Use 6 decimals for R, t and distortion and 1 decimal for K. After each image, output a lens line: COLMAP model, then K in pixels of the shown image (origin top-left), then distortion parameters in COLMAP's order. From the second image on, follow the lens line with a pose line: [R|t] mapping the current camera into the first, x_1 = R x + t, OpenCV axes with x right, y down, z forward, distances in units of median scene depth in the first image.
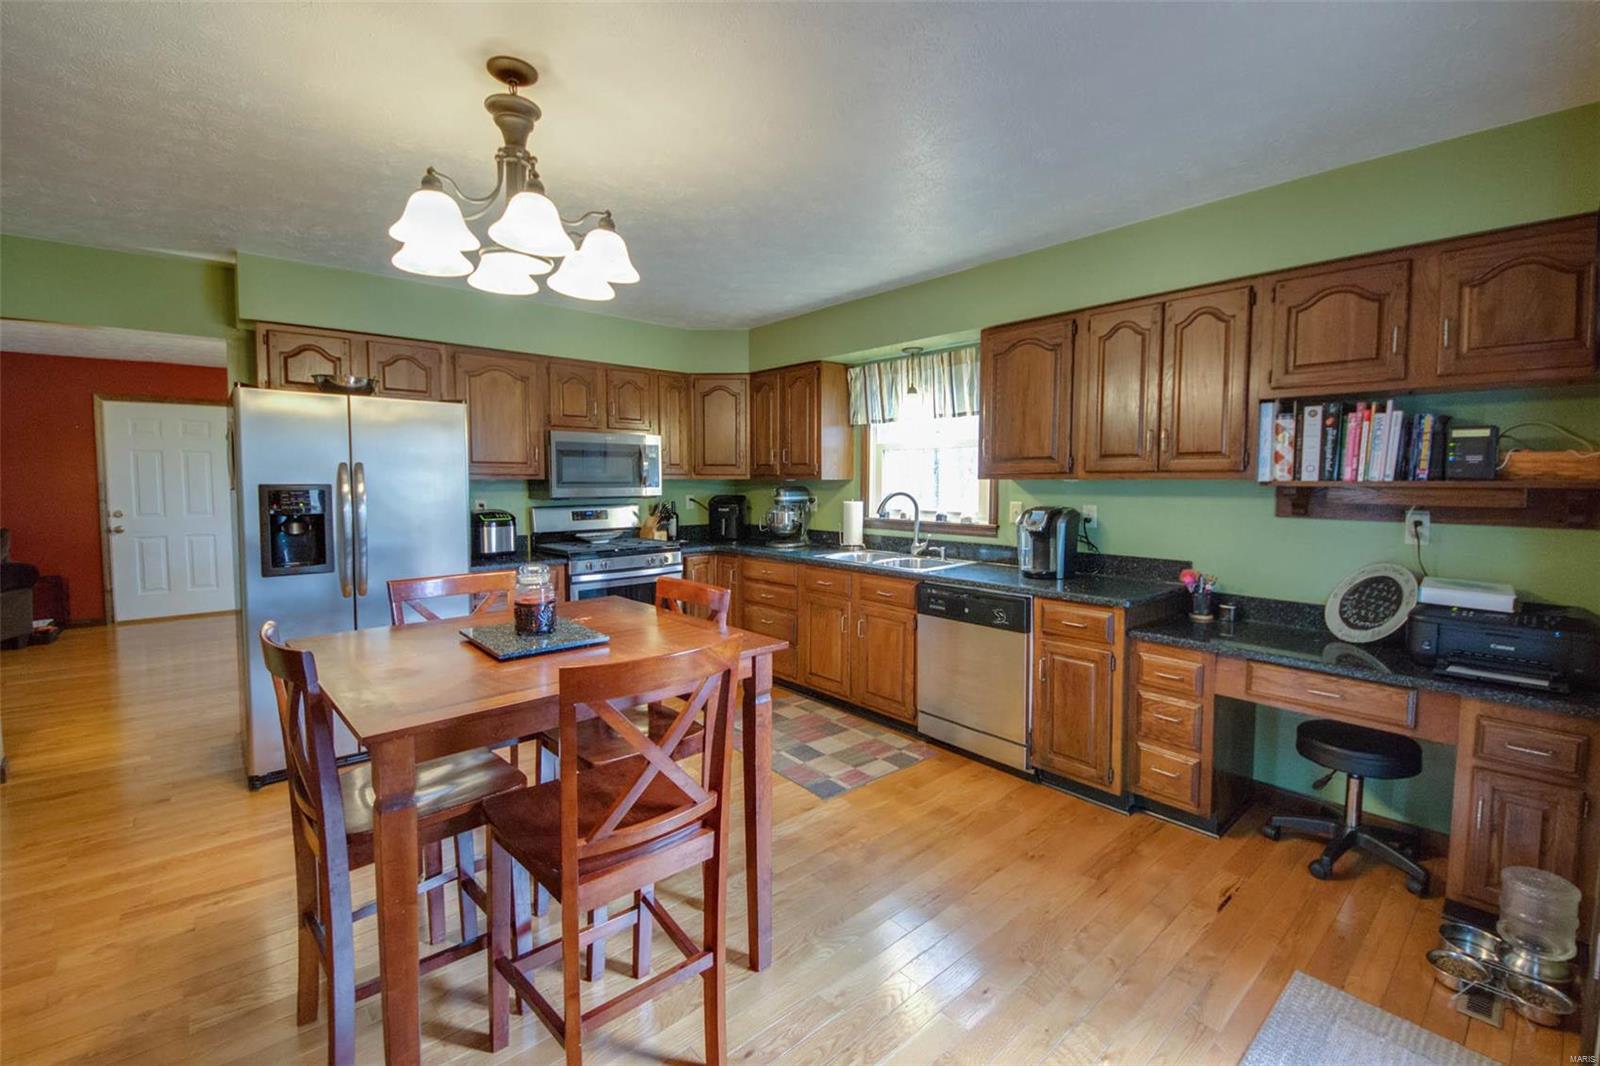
lens RADIAL K [[631.1, 0, 802.5], [0, 631.1, 515.8], [0, 0, 1]] dist [0.037734, -0.023433]
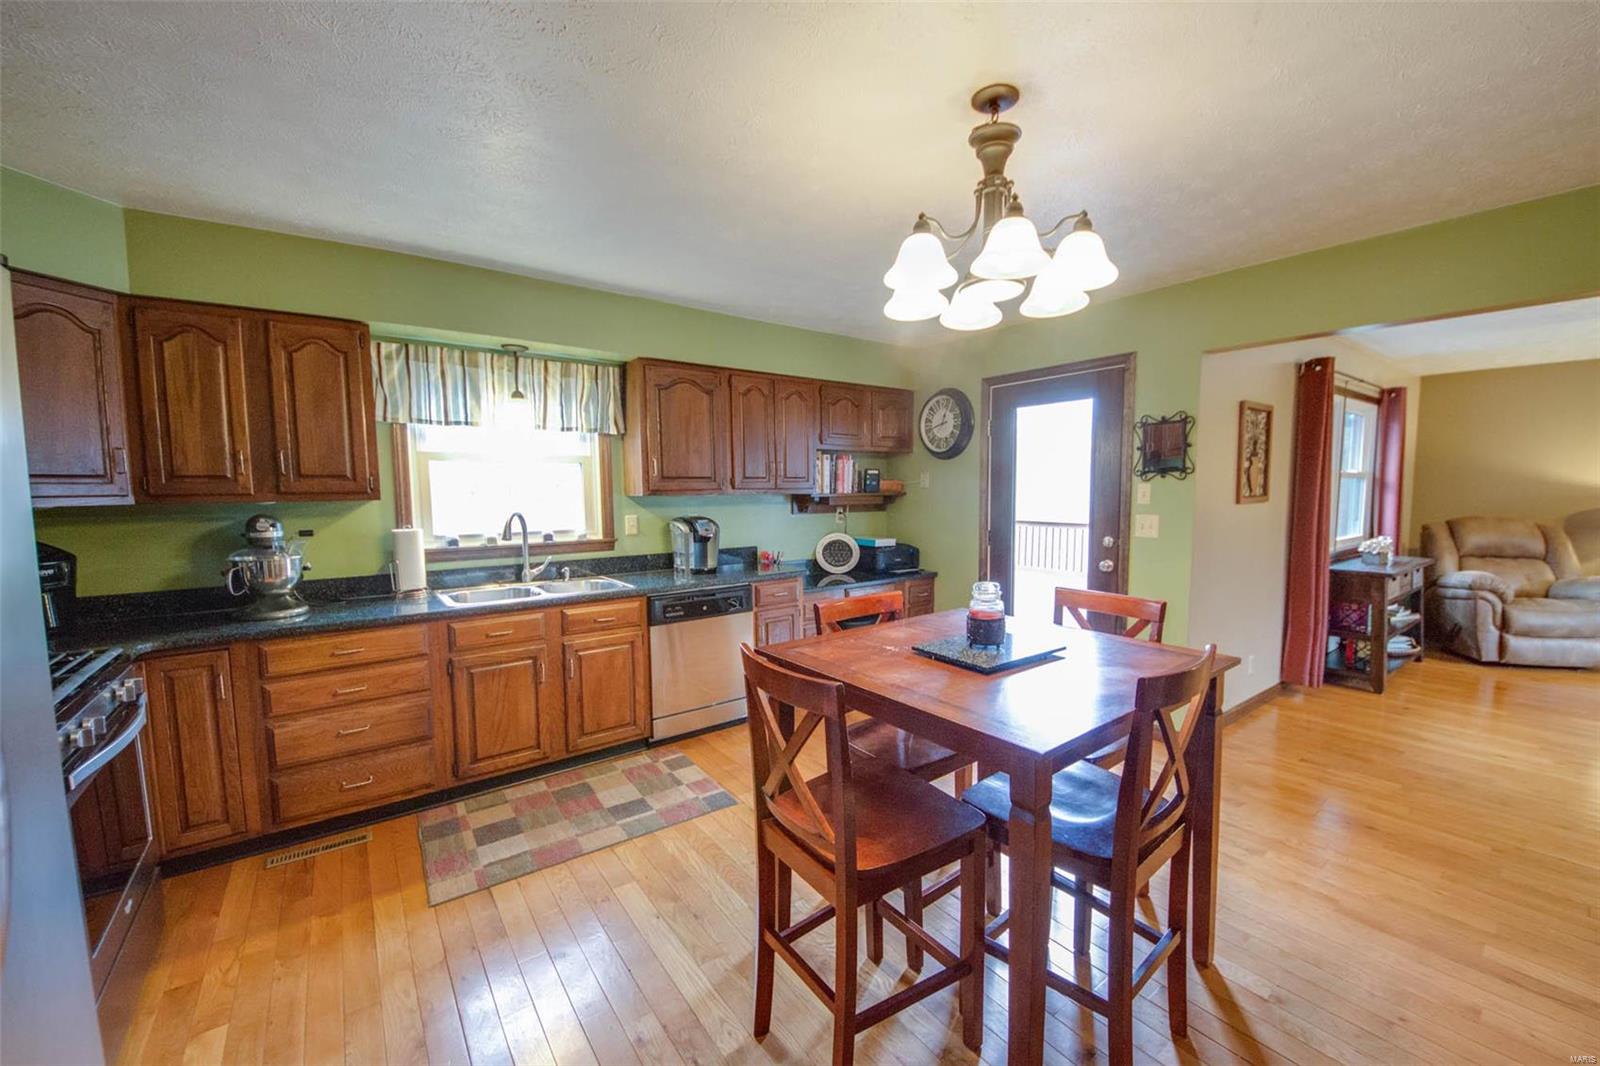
lens RADIAL K [[625.4, 0, 802.4], [0, 625.4, 540.8], [0, 0, 1]] dist [-0.000549, -0.012395]
pose [[0.106529, -0.085969, 0.990586, -0.733817], [0.065610, 0.994692, 0.079270, -0.045781], [-0.992143, 0.056548, 0.111604, 0.592625]]
